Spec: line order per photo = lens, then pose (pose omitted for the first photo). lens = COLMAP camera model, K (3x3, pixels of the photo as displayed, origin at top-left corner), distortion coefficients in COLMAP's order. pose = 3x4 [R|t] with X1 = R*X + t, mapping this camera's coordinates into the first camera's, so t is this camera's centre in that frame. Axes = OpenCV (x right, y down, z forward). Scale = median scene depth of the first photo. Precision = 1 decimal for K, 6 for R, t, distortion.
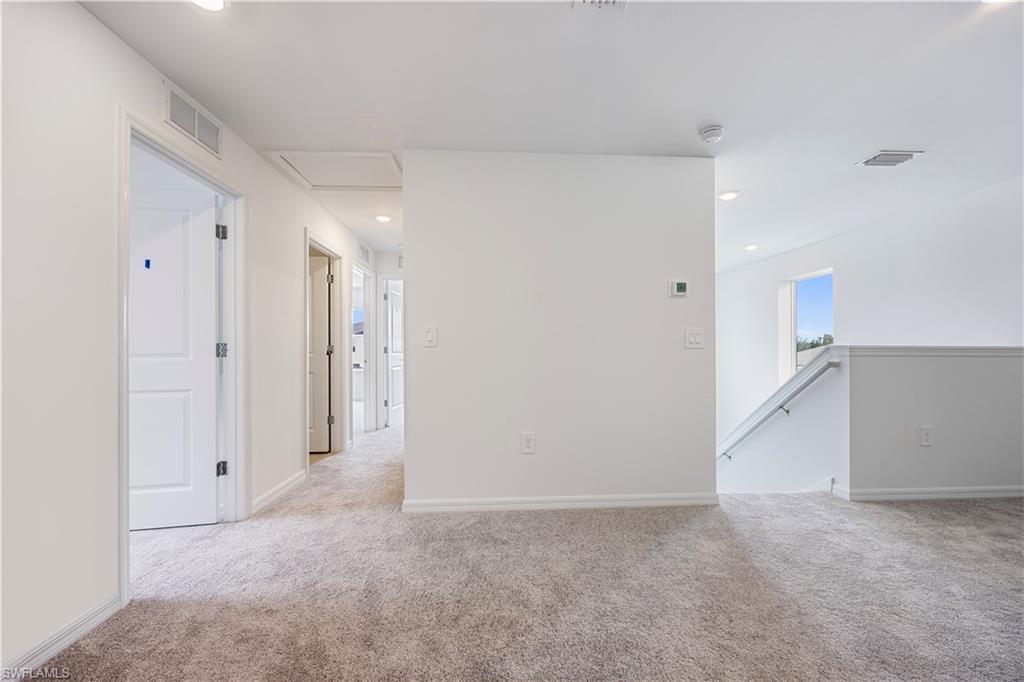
lens RADIAL K [[394.9, 0, 509.7], [0, 394.9, 346.9], [0, 0, 1]] dist [-0.000319, -0.000086]
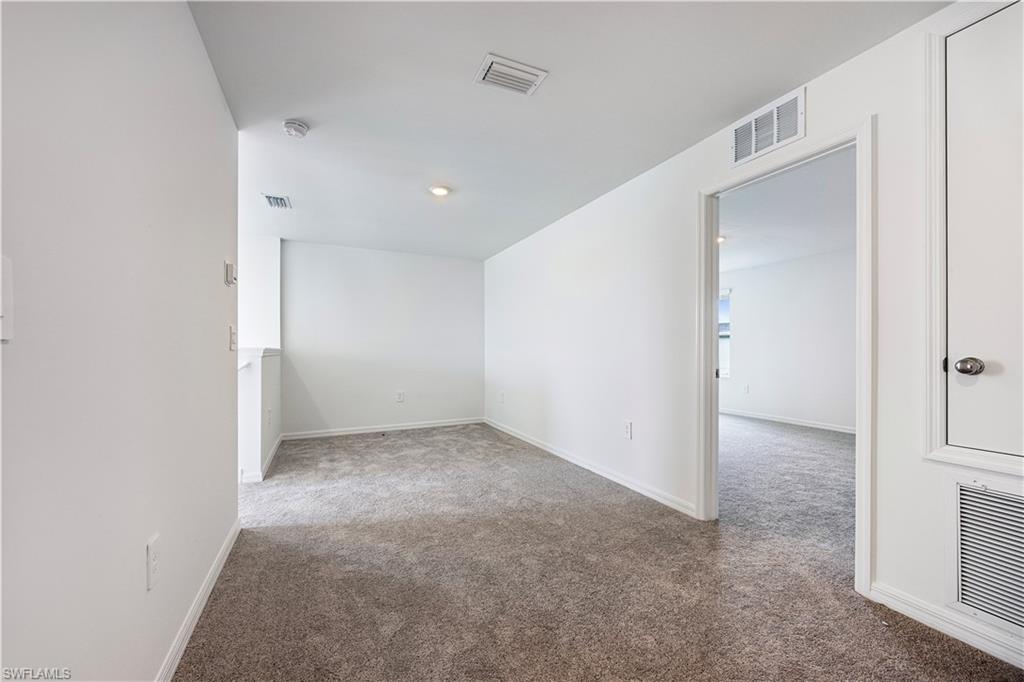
lens RADIAL K [[394.9, 0, 509.7], [0, 394.9, 346.9], [0, 0, 1]] dist [-0.000319, -0.000086]
pose [[-0.369873, 0.003985, 0.929074, -0.497563], [0.001400, 0.999992, -0.003733, -0.000686], [-0.929081, -0.000080, -0.369876, 0.755200]]
